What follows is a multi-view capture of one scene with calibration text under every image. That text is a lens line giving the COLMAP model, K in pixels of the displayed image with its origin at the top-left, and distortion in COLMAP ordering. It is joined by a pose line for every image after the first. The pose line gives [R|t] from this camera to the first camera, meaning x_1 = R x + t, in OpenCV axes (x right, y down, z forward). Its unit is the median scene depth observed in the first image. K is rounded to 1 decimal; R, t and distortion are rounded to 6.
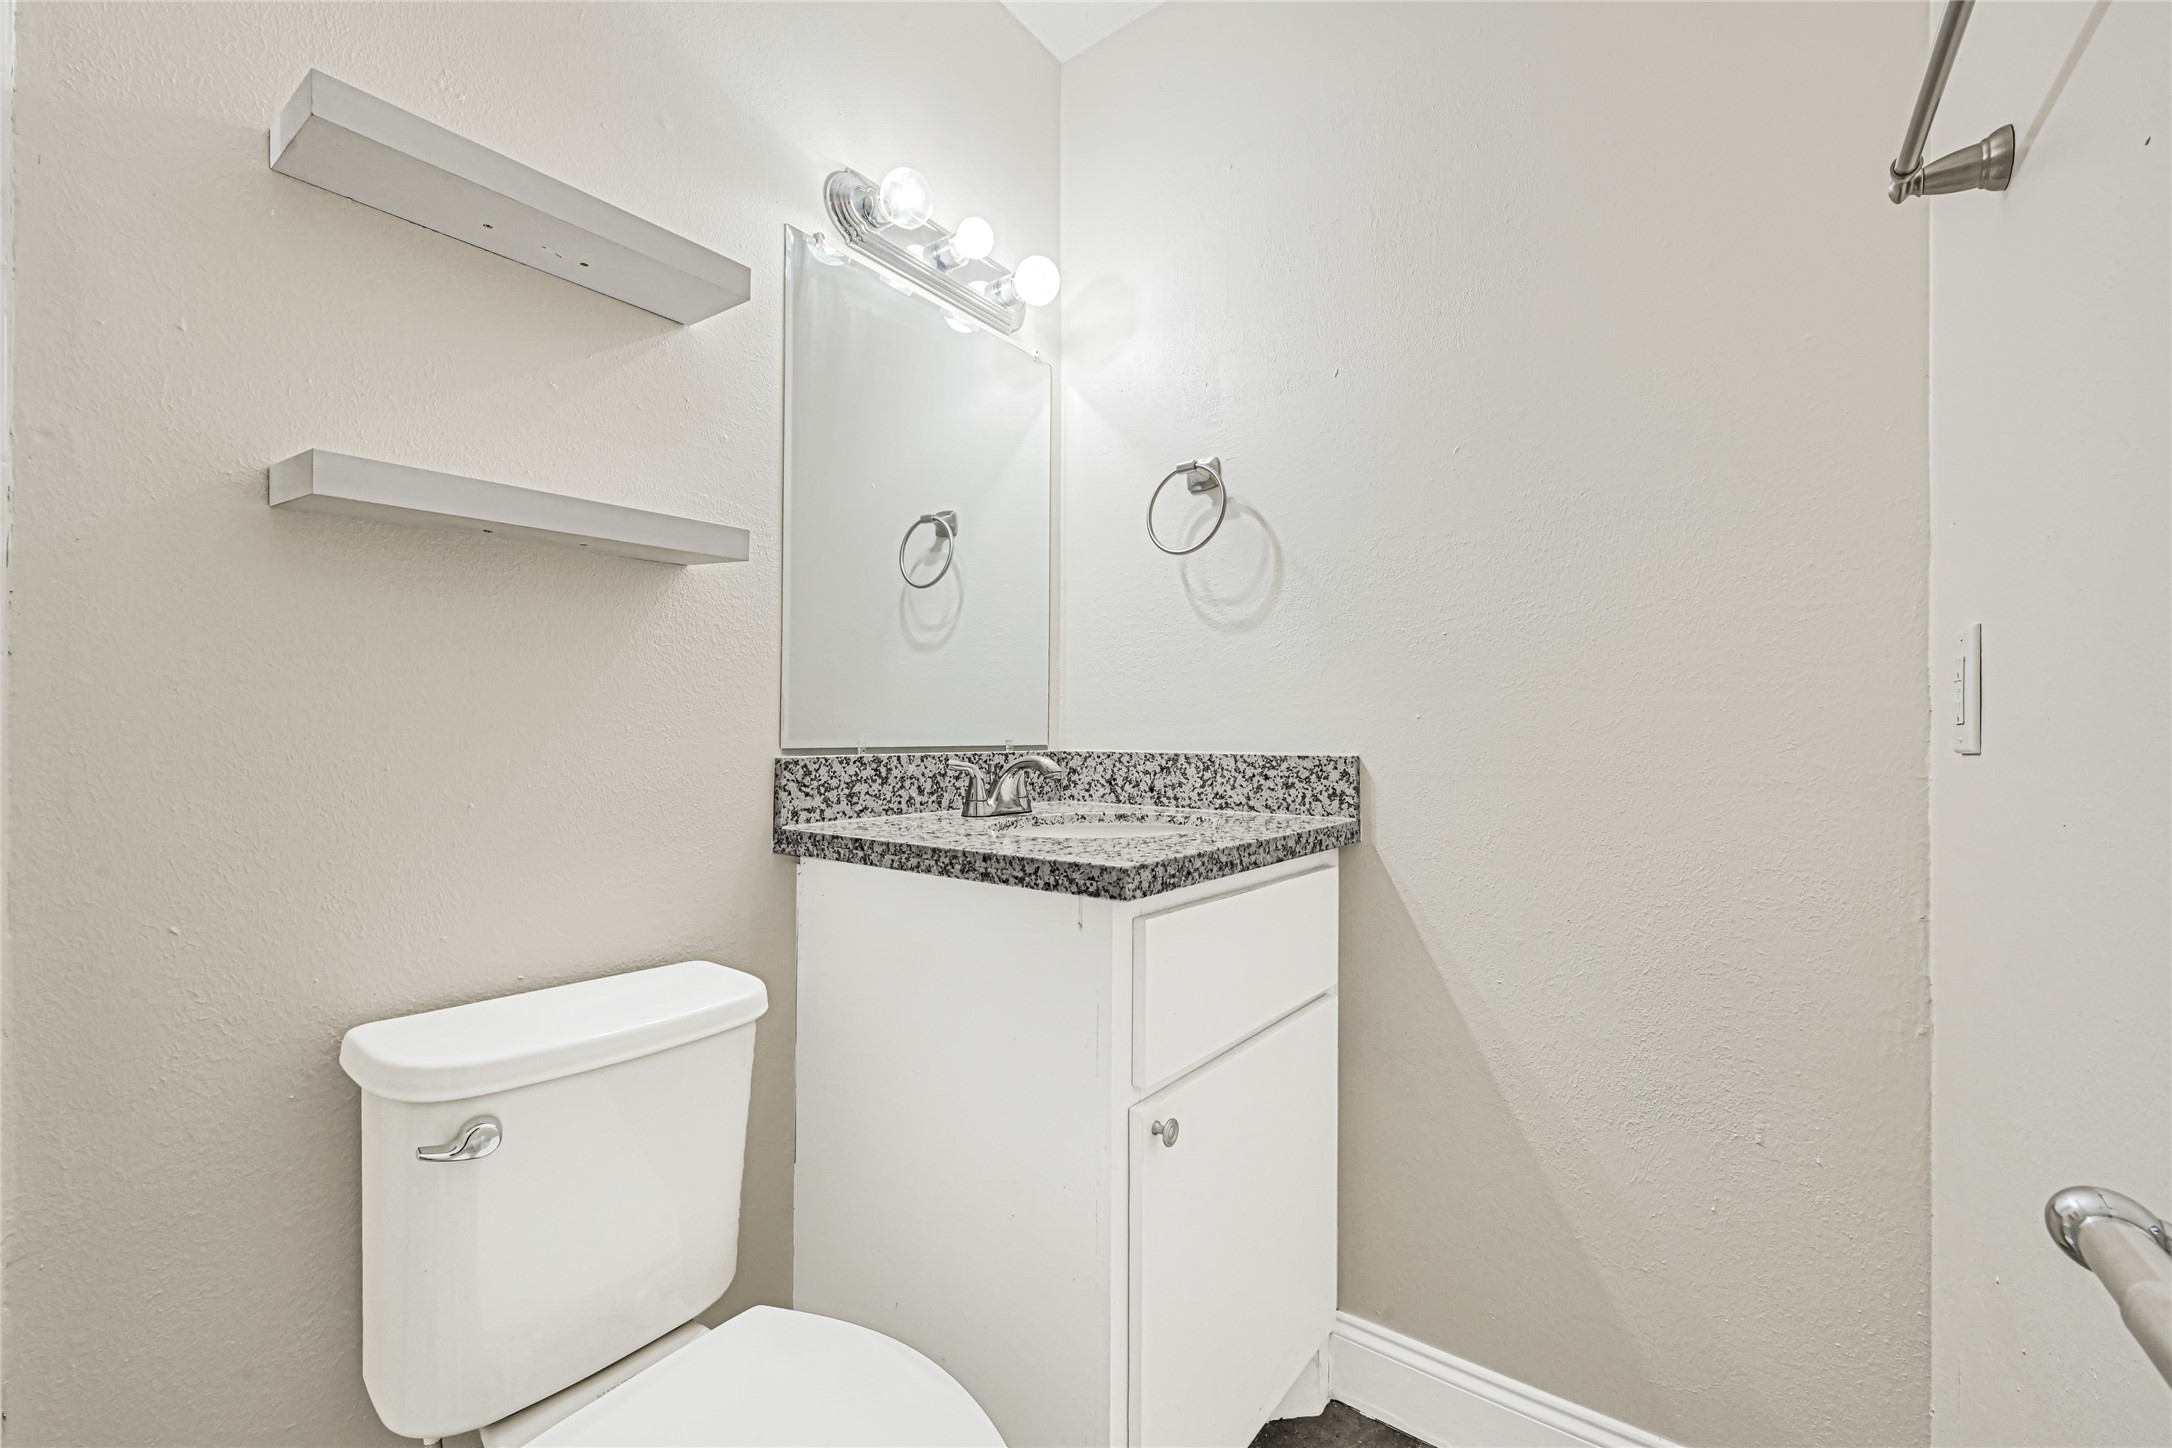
lens RADIAL K [[889.6, 0, 1087.7], [0, 889.6, 725.3], [0, 0, 1]] dist [-0.000388, -0.000112]
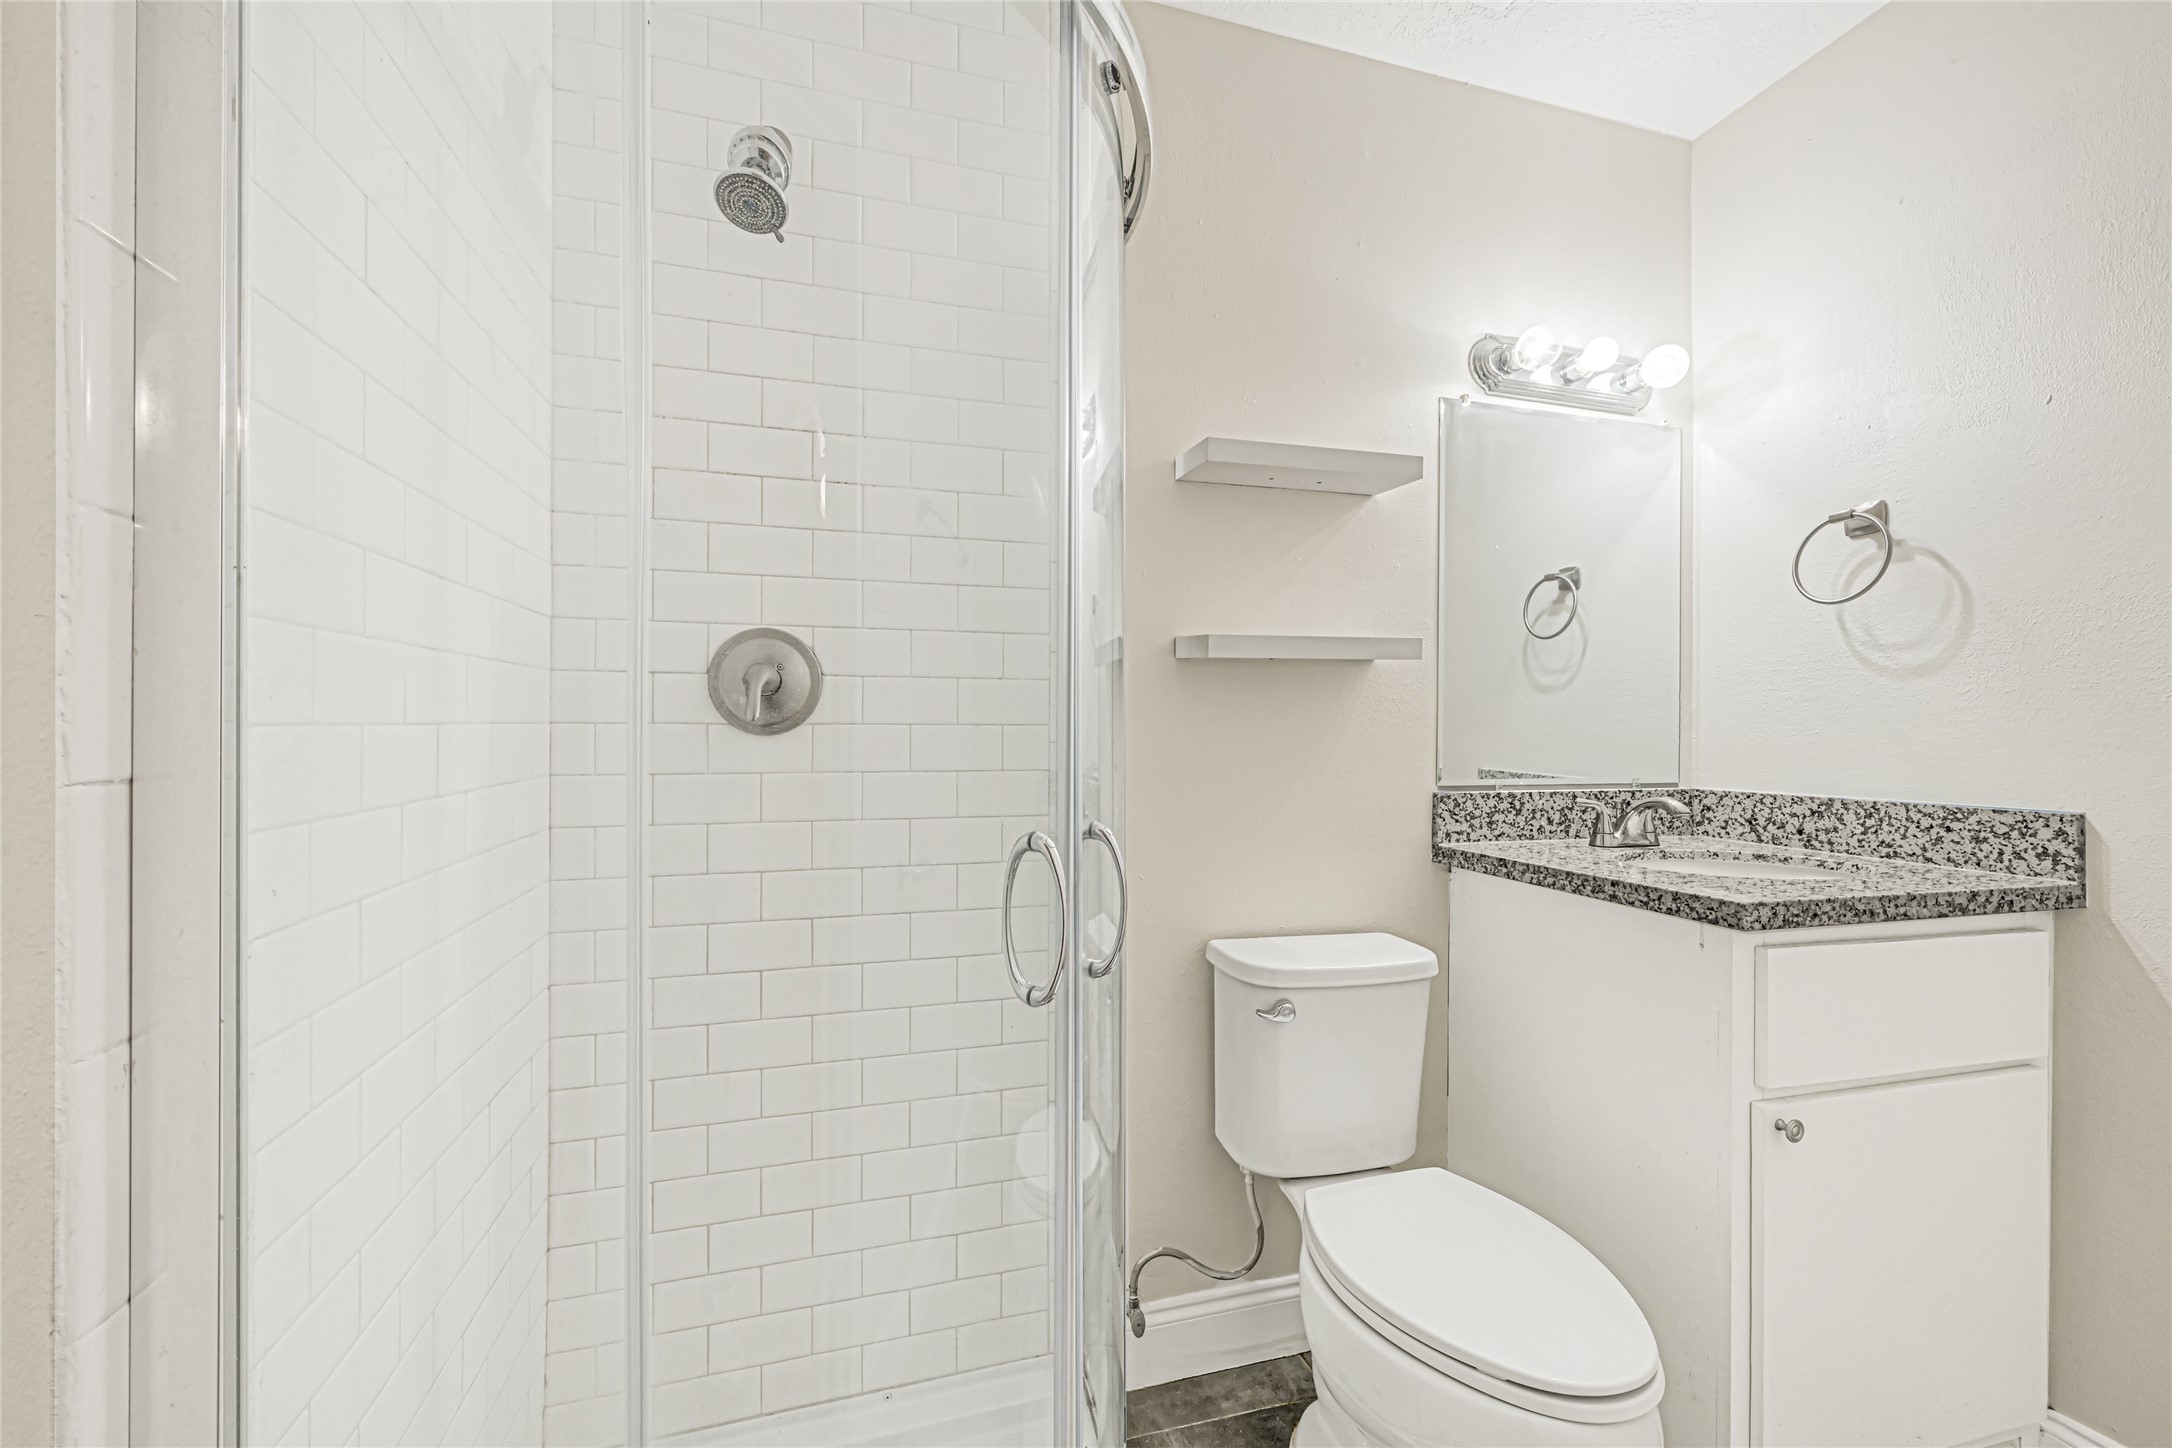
lens RADIAL K [[889.6, 0, 1076.6], [0, 889.6, 724.8], [0, 0, 1]] dist [-0.000388, -0.000112]
pose [[0.795235, -0.001677, -0.606299, 0.035497], [0.001348, 0.999999, -0.000998, -0.058940], [0.606299, -0.000024, 0.795236, -0.363311]]
